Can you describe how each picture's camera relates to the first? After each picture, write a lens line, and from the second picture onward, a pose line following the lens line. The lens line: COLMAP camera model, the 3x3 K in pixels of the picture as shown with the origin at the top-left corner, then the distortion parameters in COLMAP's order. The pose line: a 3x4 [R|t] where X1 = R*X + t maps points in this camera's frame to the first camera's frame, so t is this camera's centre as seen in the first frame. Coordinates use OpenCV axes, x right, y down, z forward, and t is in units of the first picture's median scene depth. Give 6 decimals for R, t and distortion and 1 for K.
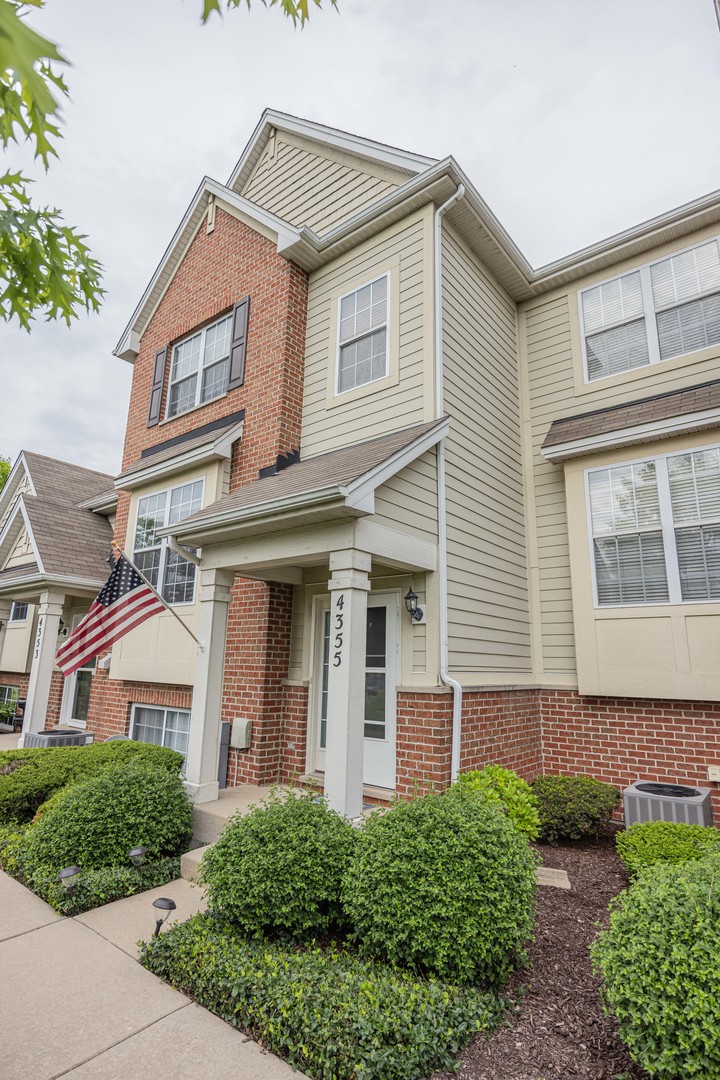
lens RADIAL K [[554.6, 0, 360.0], [0, 554.6, 540.0], [0, 0, 1]] dist [-0.002832, -0.000342]
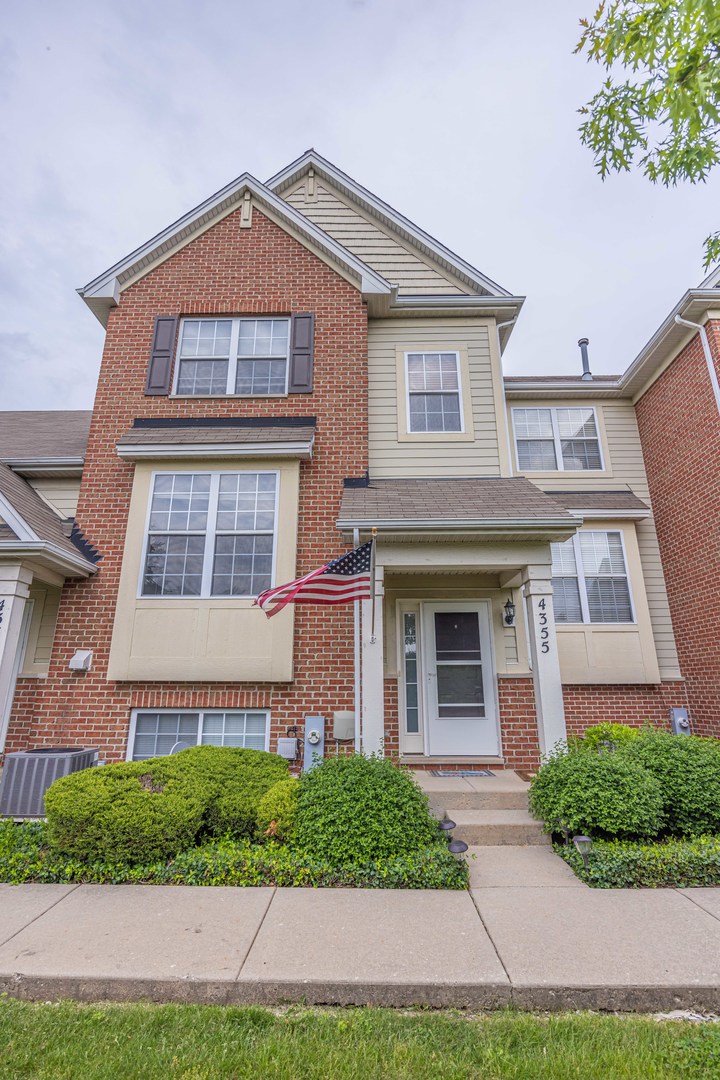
lens RADIAL K [[507.5, 0, 360.0], [0, 507.5, 540.0], [0, 0, 1]] dist [-0.000940, -0.000030]
pose [[0.786490, 0.156597, 0.597420, -0.783800], [-0.119215, 0.987622, -0.101933, 0.095475], [-0.605988, 0.008948, 0.795424, 0.212209]]
